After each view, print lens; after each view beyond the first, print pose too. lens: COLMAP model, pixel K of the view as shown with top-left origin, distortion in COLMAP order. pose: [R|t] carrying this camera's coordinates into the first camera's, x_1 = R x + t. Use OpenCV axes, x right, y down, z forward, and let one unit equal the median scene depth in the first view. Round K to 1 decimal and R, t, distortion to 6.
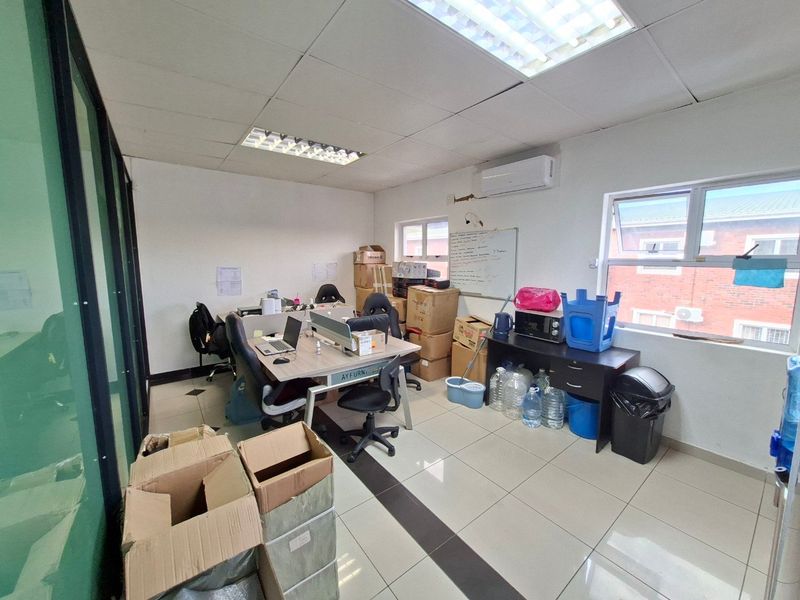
lens RADIAL K [[318.9, 0, 401.1], [0, 318.9, 297.2], [0, 0, 1]] dist [-0.009214, 0.004361]
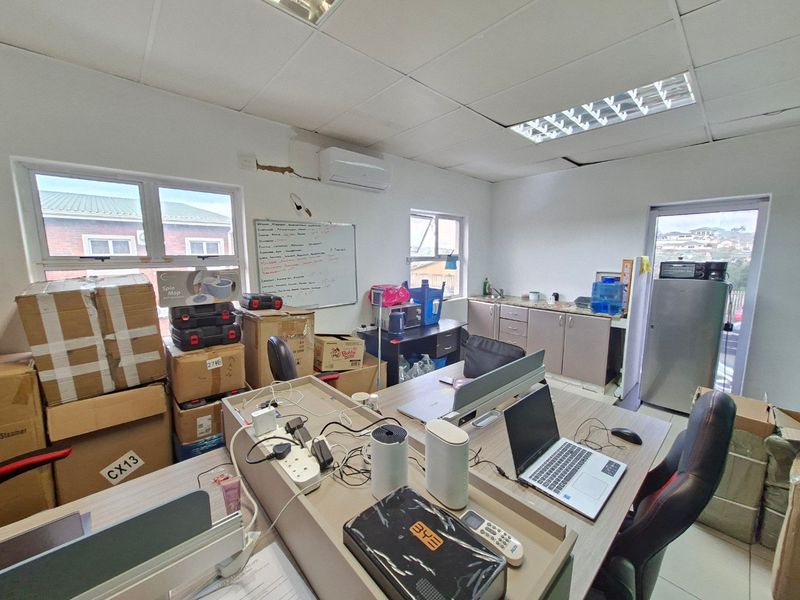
lens RADIAL K [[318.9, 0, 401.2], [0, 318.9, 300.3], [0, 0, 1]] dist [-0.009214, 0.004361]
pose [[-0.087669, -0.142428, 0.985915, -0.646165], [0.127605, 0.979966, 0.152915, -0.137604], [-0.987943, 0.139213, -0.067738, 1.035335]]
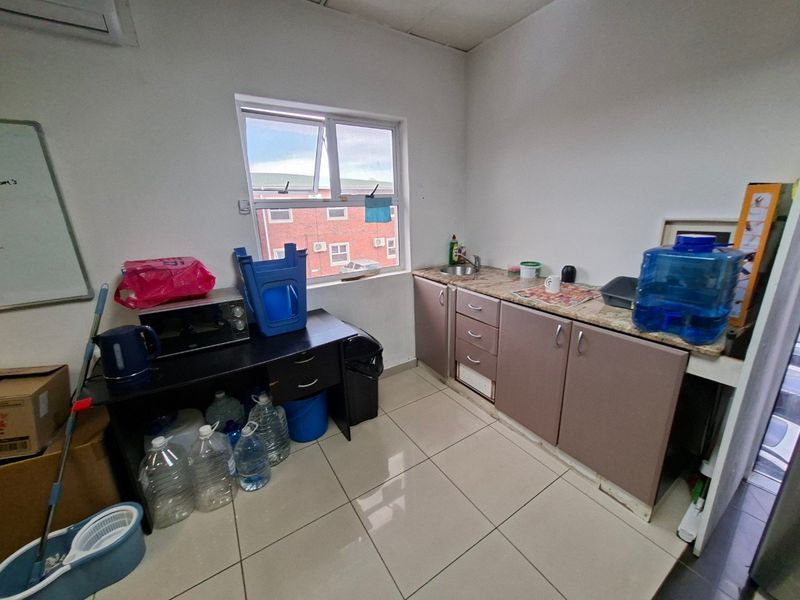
lens RADIAL K [[318.9, 0, 398.2], [0, 318.9, 296.7], [0, 0, 1]] dist [-0.009214, 0.004361]
pose [[0.078694, -0.269749, 0.959710, -0.048073], [0.156012, 0.954166, 0.255398, -0.042411], [-0.984615, 0.129628, 0.117171, 0.572780]]
